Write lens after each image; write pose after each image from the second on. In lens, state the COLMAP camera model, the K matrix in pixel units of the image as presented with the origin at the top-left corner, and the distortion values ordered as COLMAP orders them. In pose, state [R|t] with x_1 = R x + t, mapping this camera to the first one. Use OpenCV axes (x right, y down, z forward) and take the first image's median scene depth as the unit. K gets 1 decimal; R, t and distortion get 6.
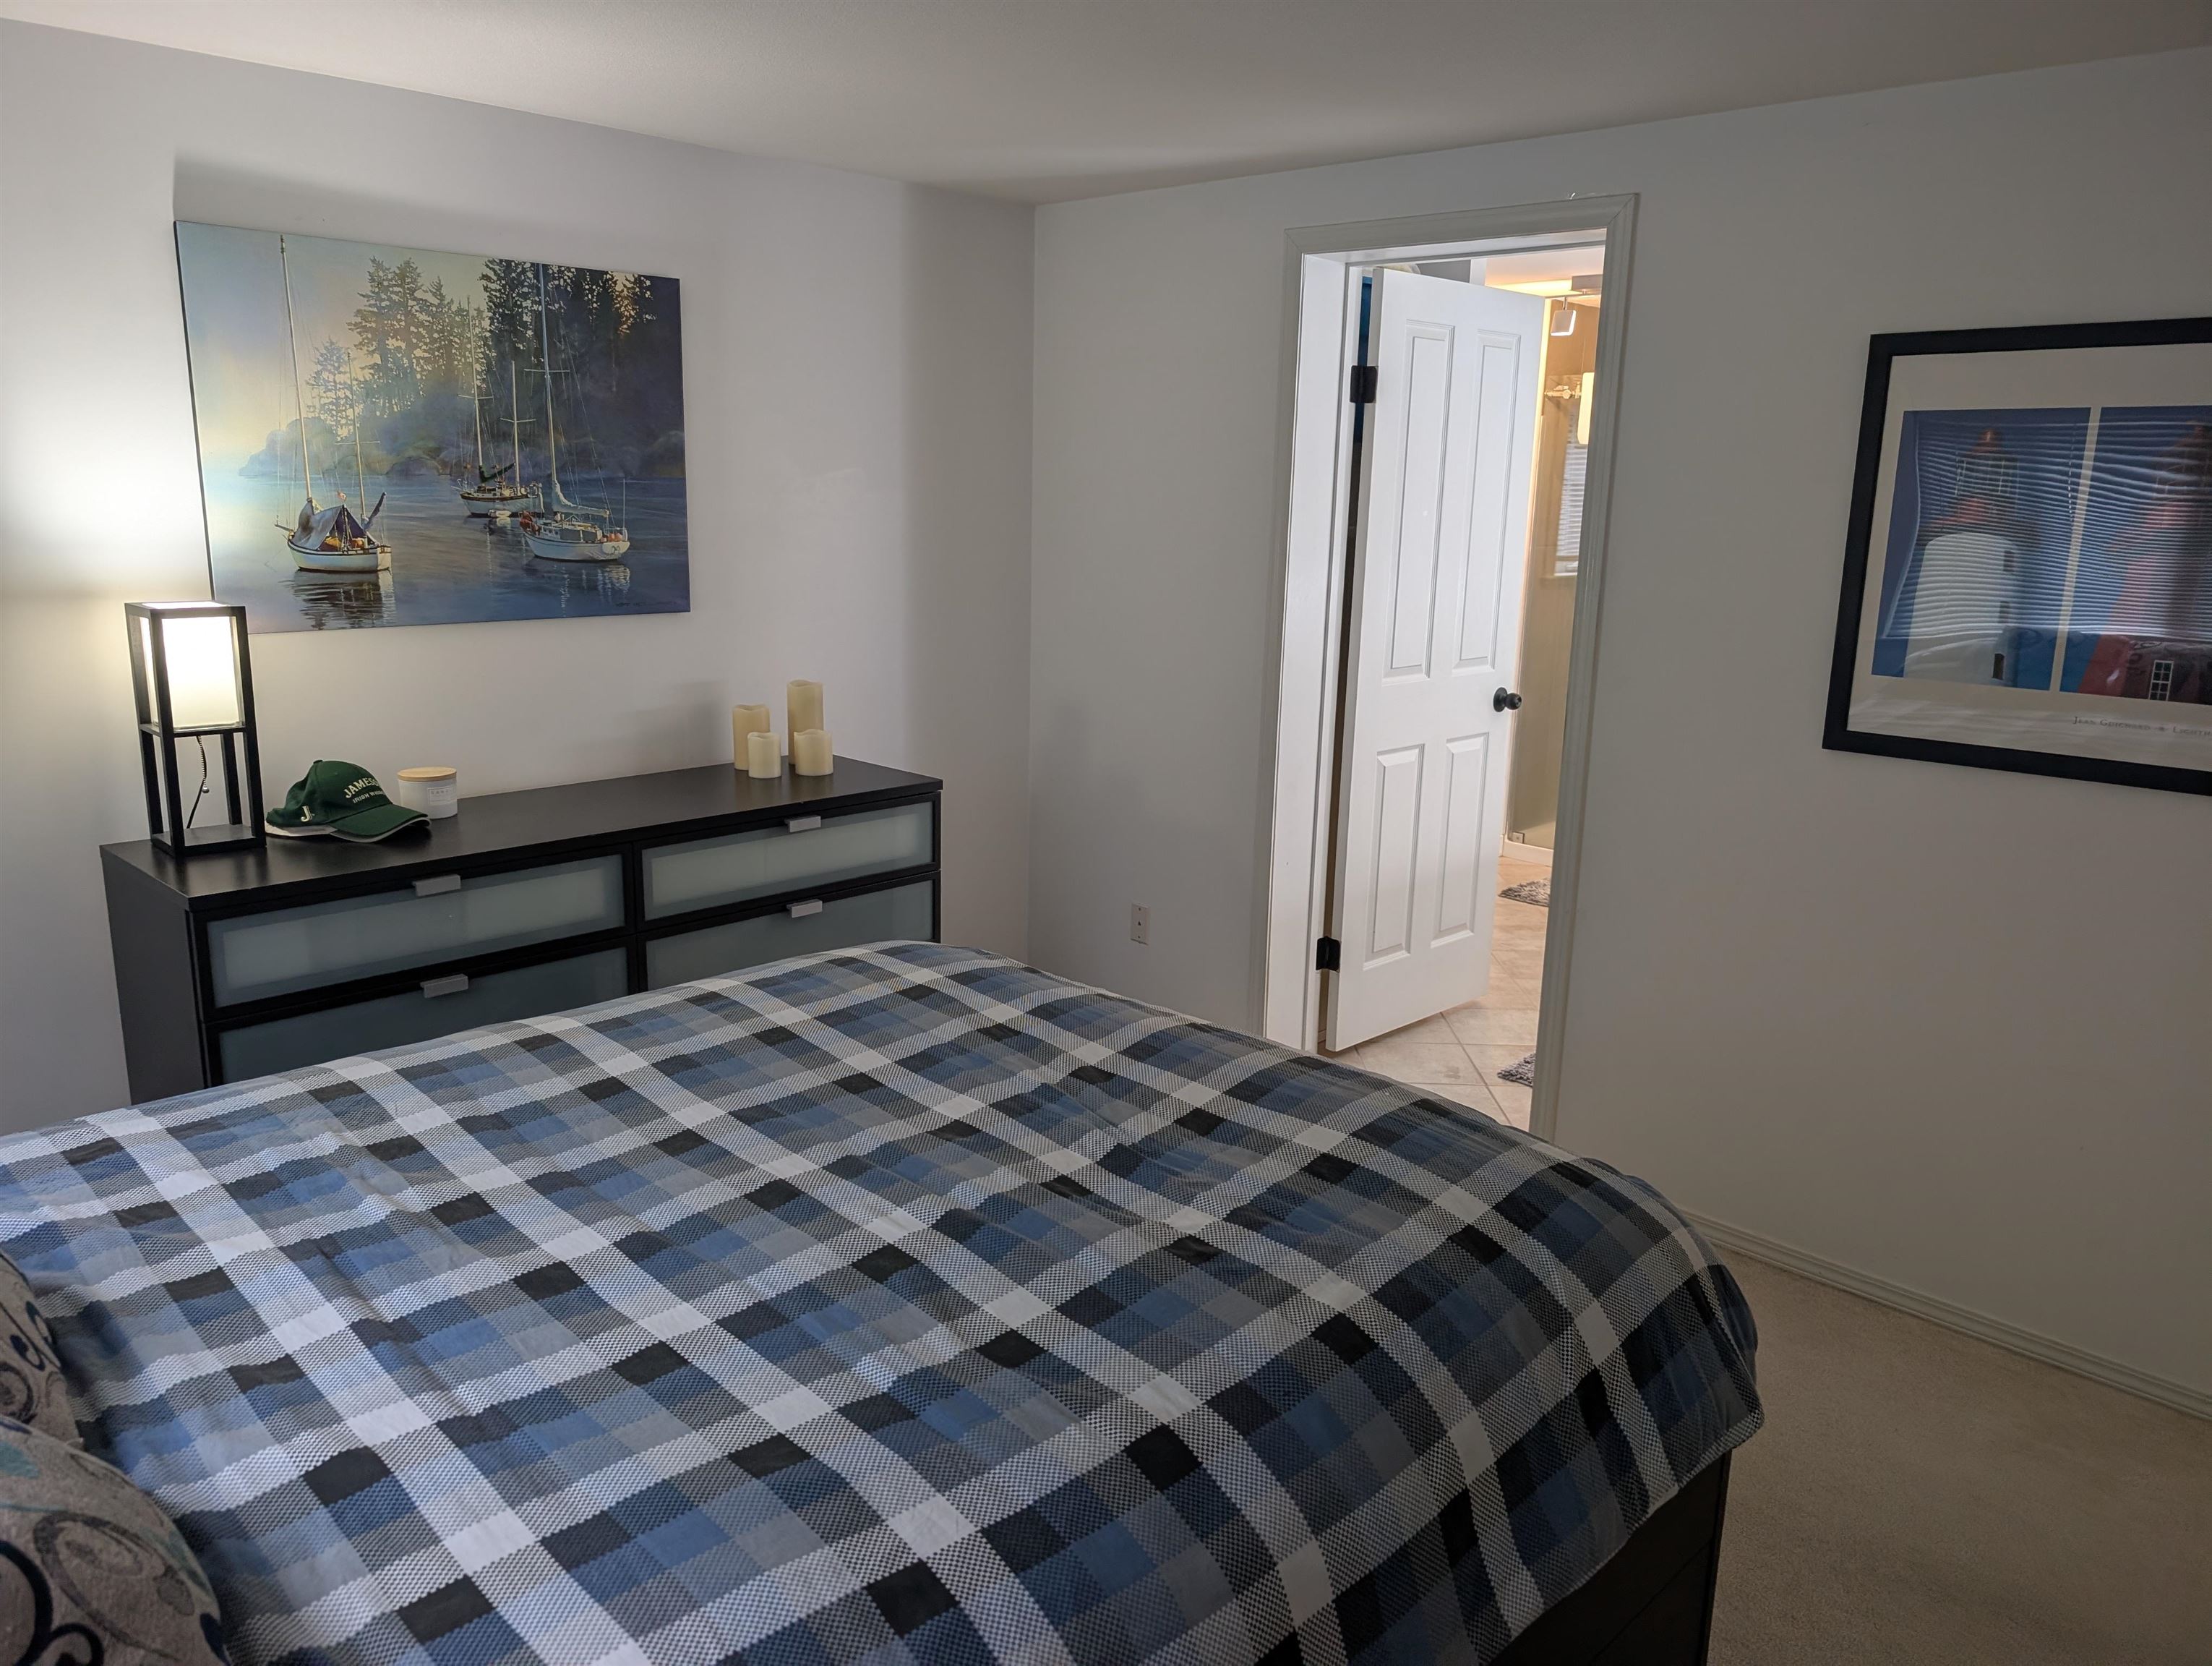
lens RADIAL K [[1588.5, 0, 1109.3], [0, 1588.5, 824.6], [0, 0, 1]] dist [0.027656, -0.023400]
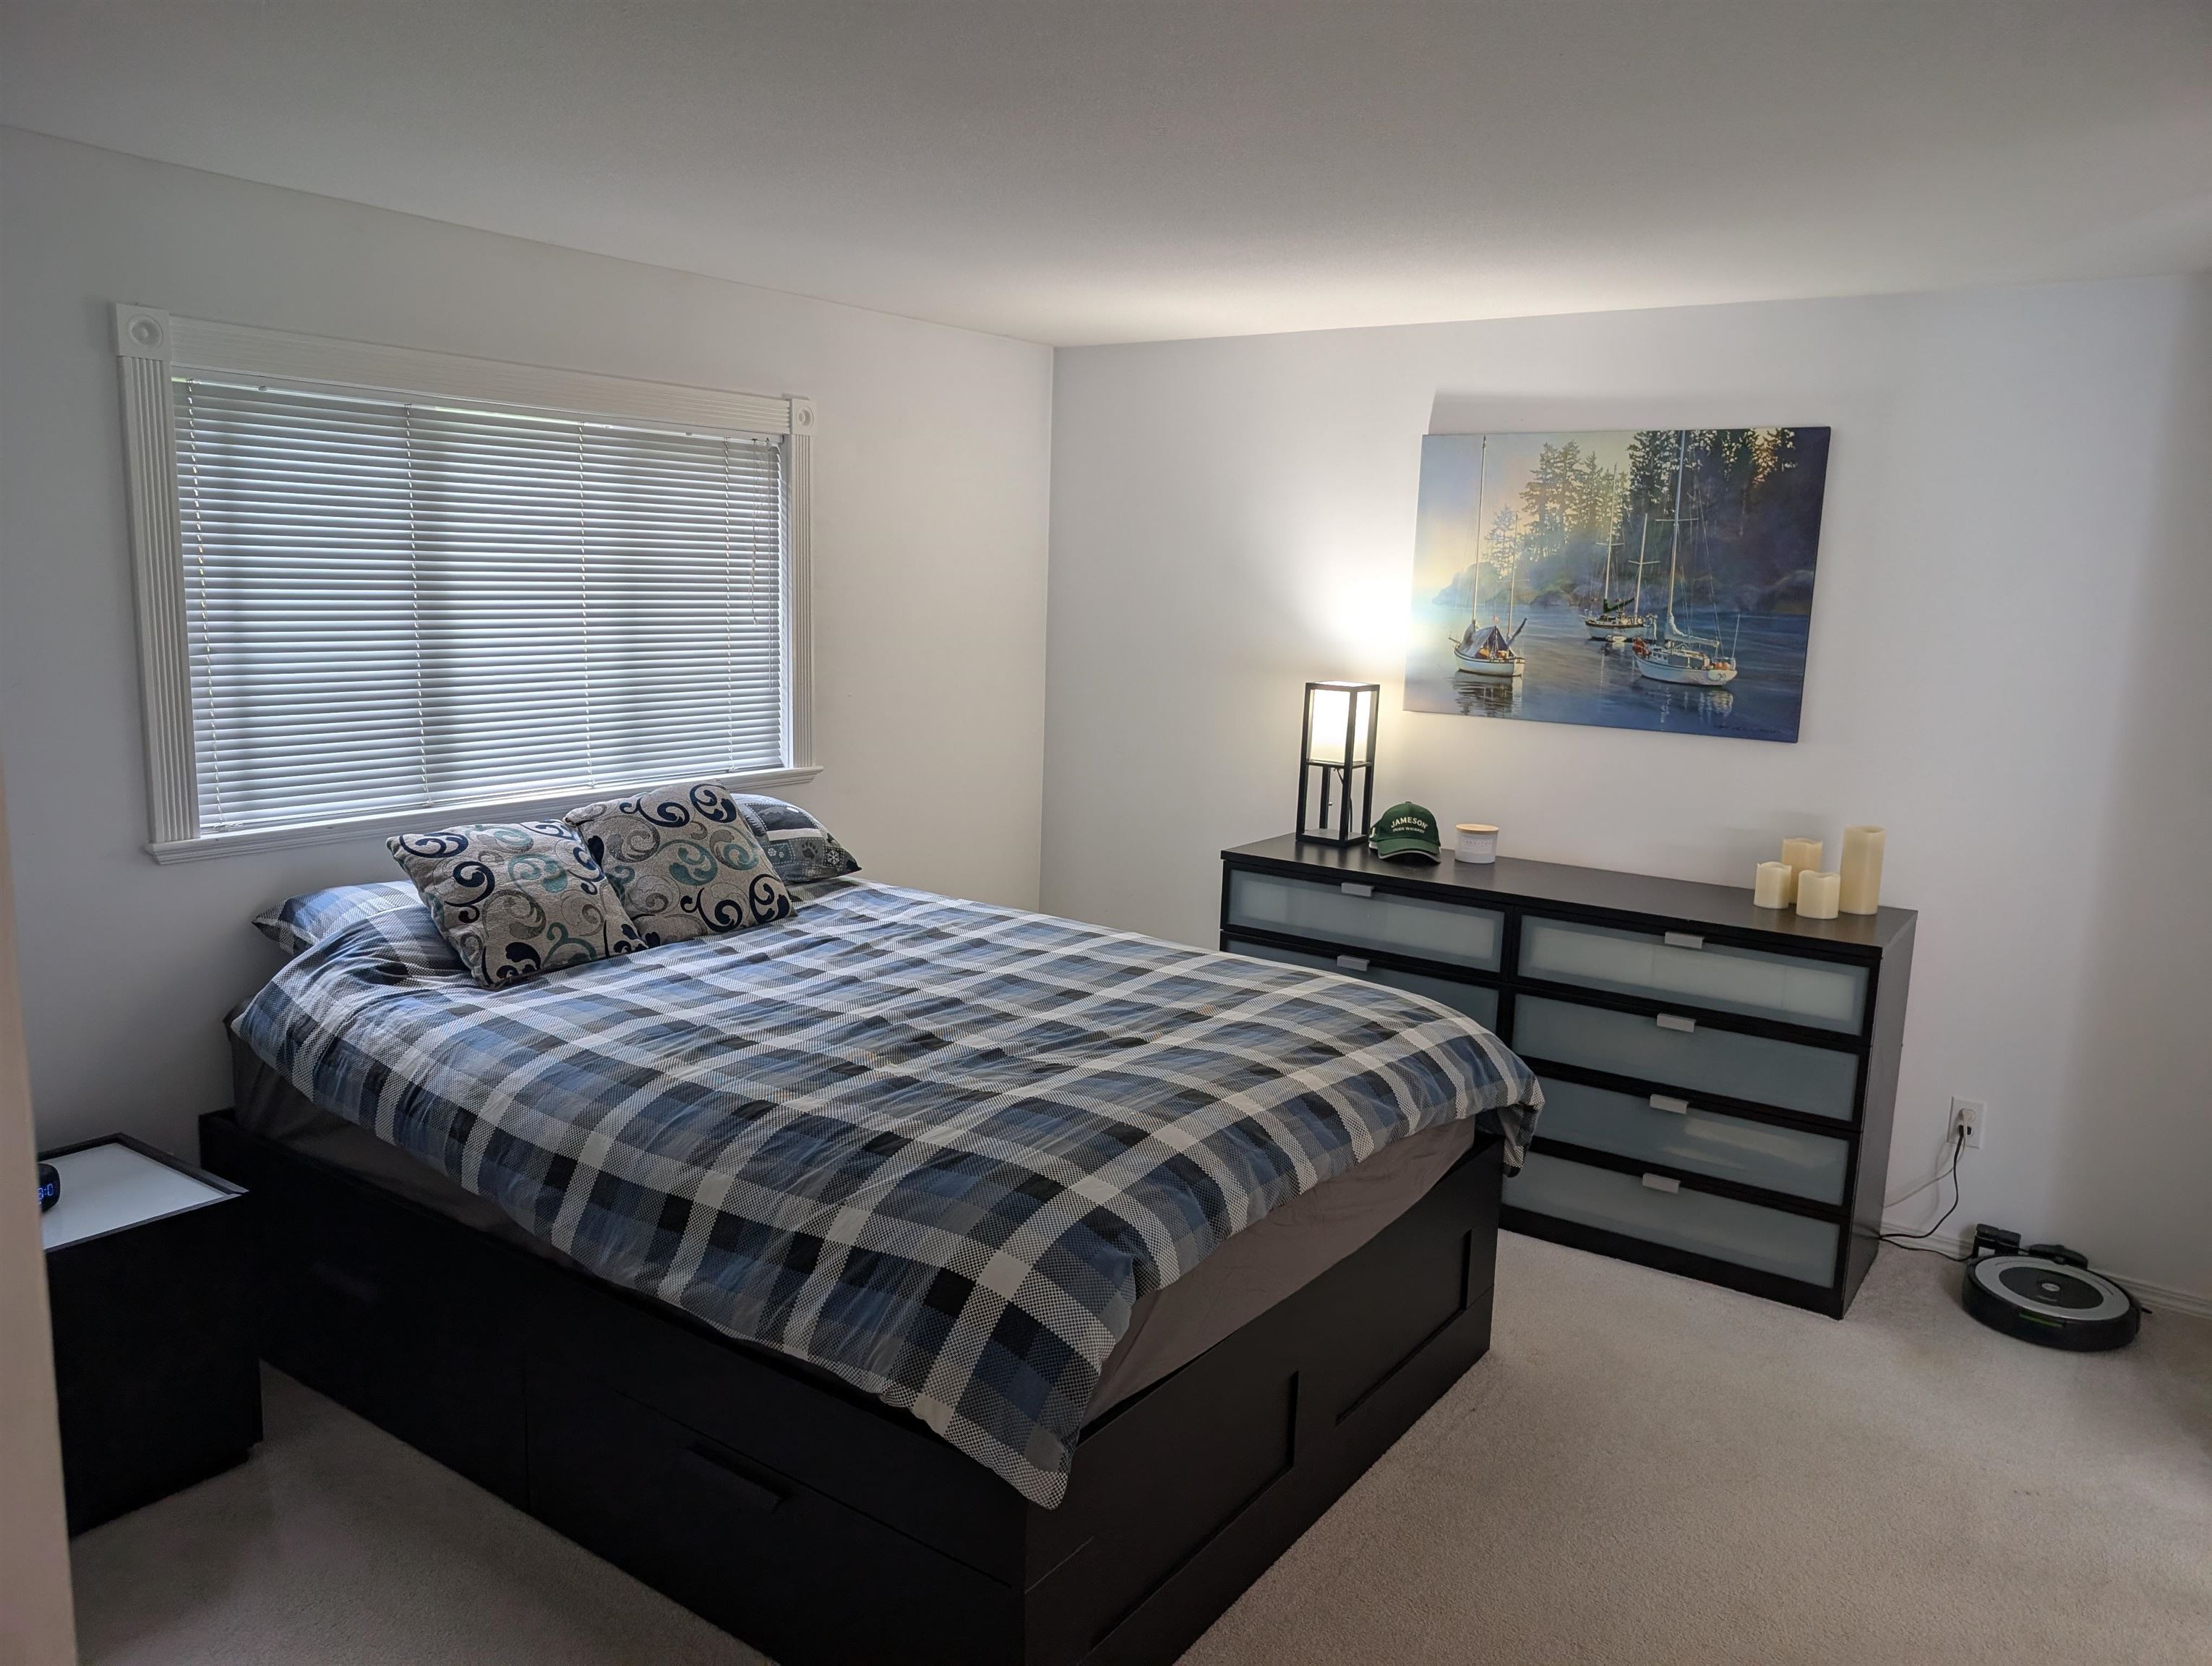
lens RADIAL K [[1588.5, 0, 1099.4], [0, 1588.5, 835.0], [0, 0, 1]] dist [0.027656, -0.023400]
pose [[0.183084, 0.148841, -0.971765, 0.742830], [-0.244061, 0.964409, 0.101732, -0.079808], [0.952321, 0.218545, 0.212894, 0.407984]]
